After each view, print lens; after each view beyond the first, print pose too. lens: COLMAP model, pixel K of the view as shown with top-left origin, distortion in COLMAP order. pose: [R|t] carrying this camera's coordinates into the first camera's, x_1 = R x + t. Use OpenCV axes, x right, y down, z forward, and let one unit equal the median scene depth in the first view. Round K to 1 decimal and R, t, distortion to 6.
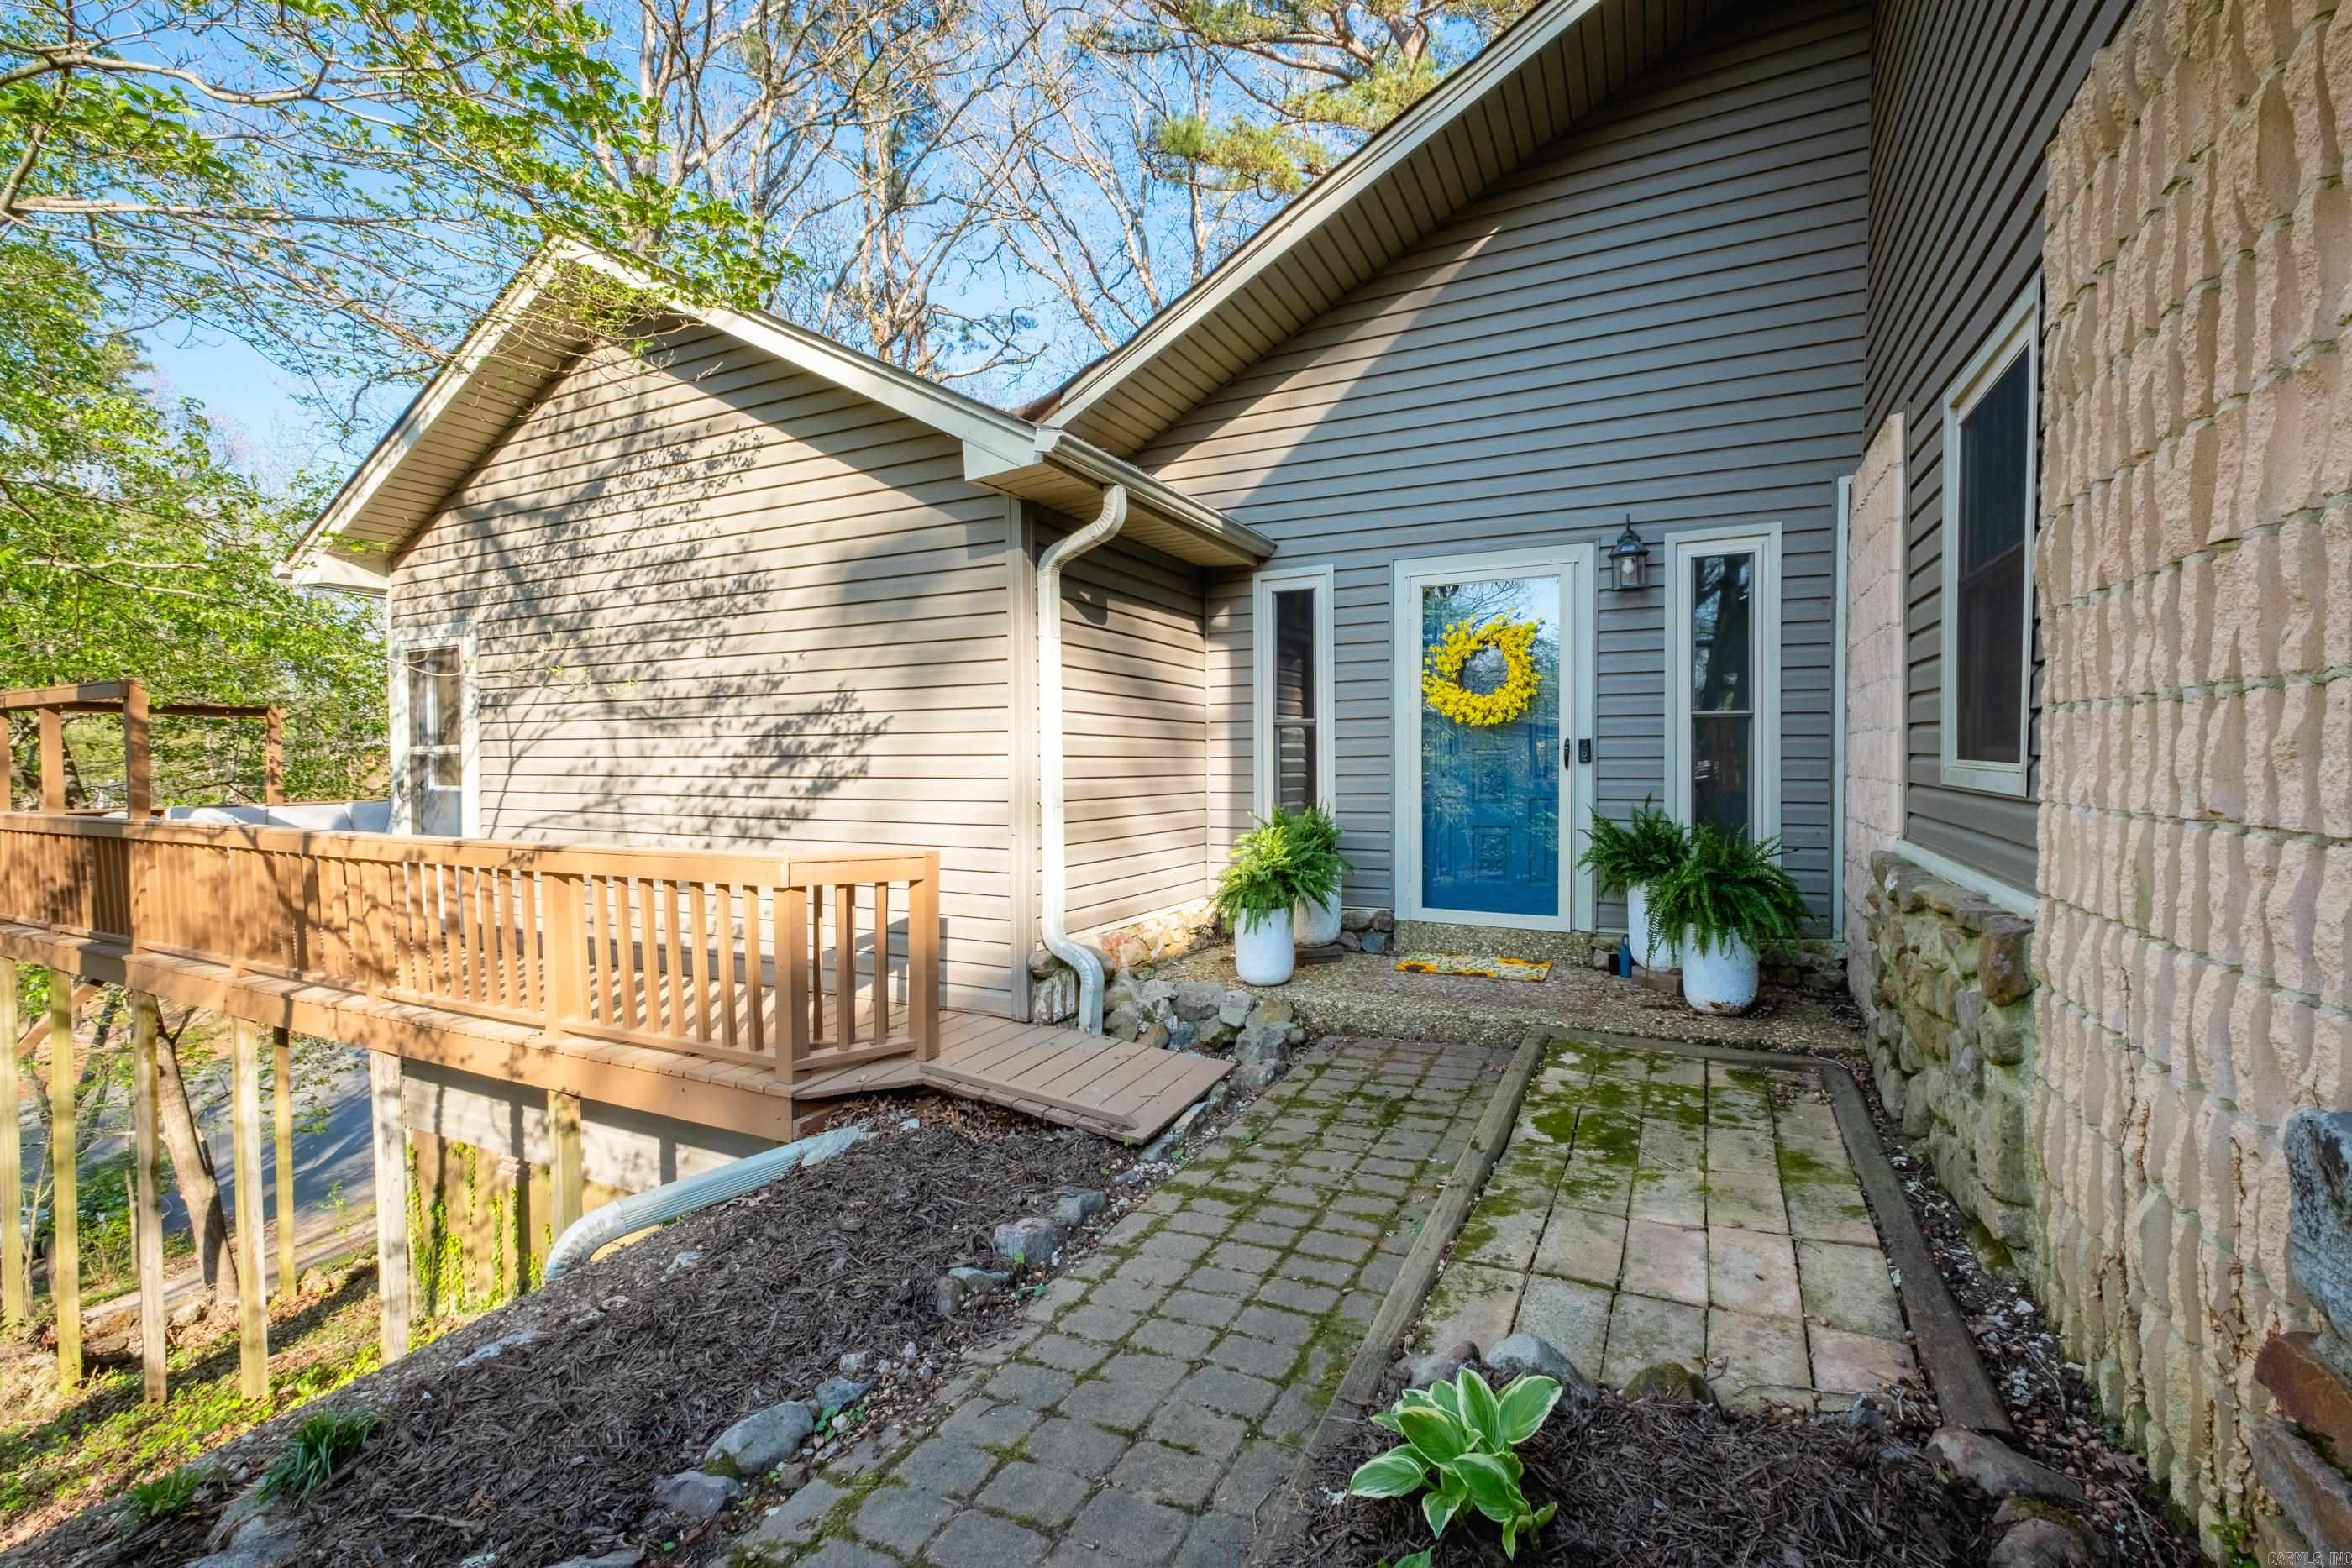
lens RADIAL K [[1028.4, 0, 1179.2], [0, 1028.4, 779.6], [0, 0, 1]] dist [0.006011, -0.004042]
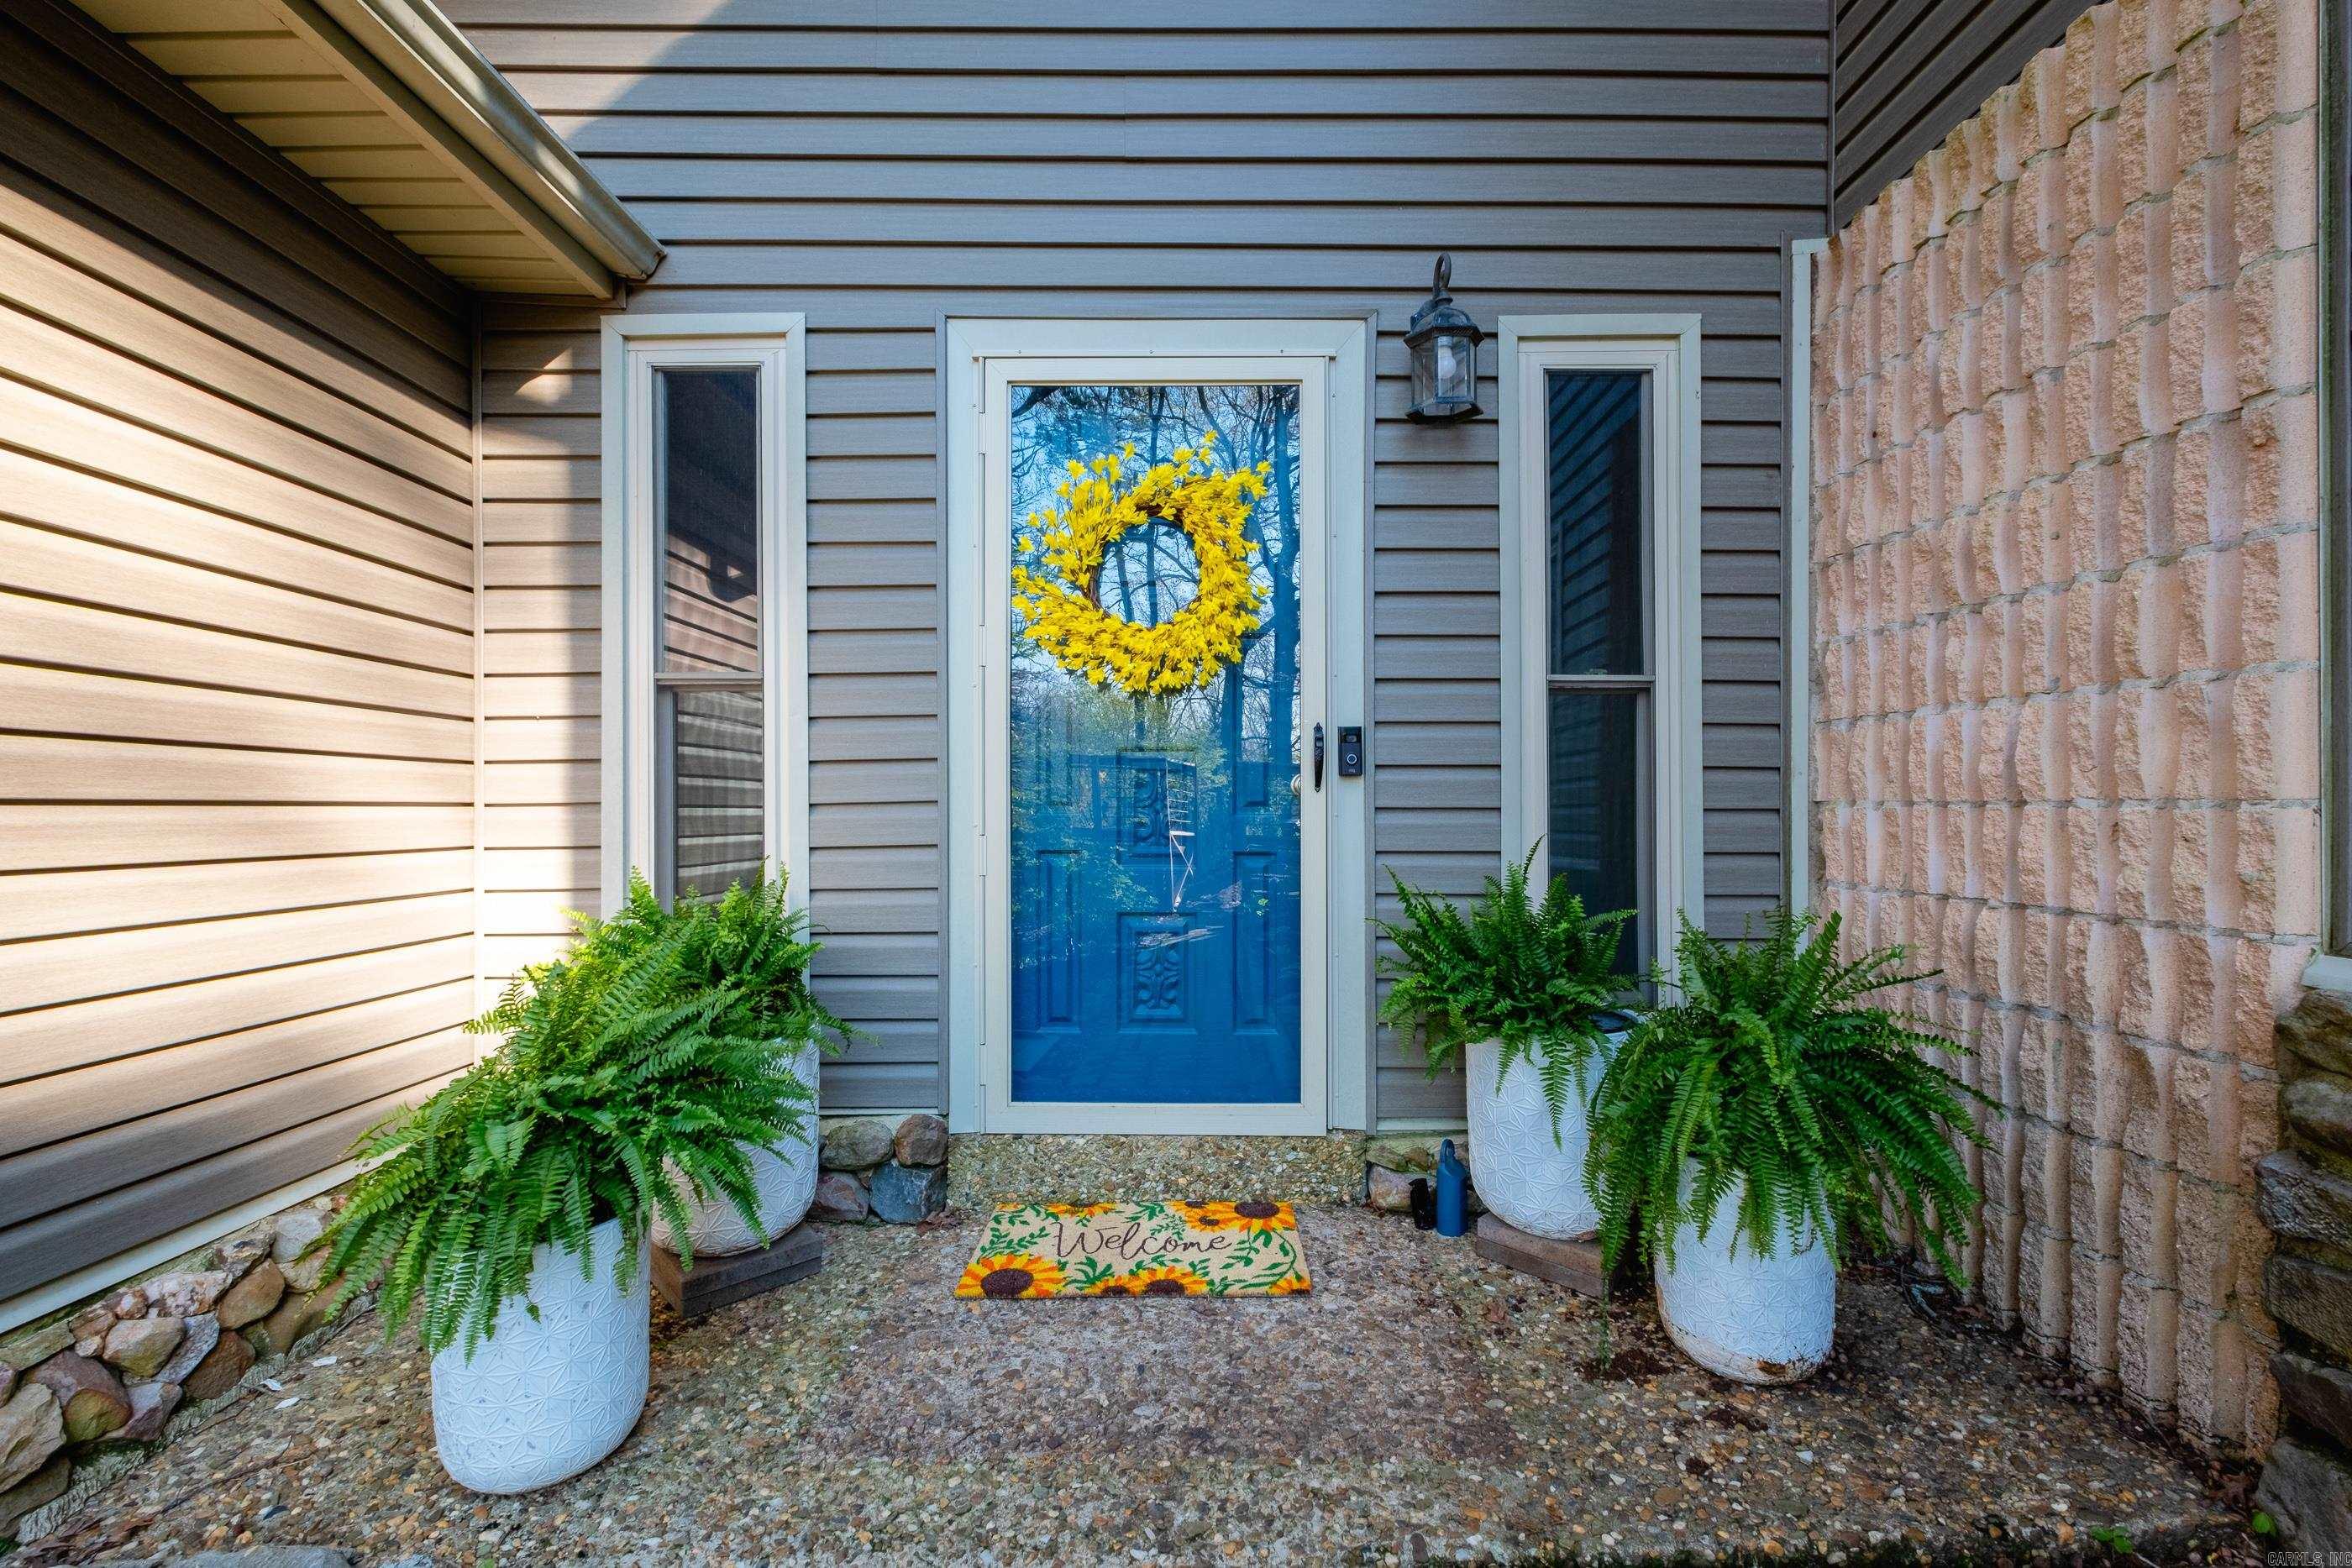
lens RADIAL K [[1028.4, 0, 1187.6], [0, 1028.4, 796.0], [0, 0, 1]] dist [0.006011, -0.004042]
pose [[0.894475, 0.005952, 0.447079, 0.112162], [0.005991, 0.999662, -0.025296, 0.004474], [-0.447078, 0.025305, 0.894137, 0.606001]]
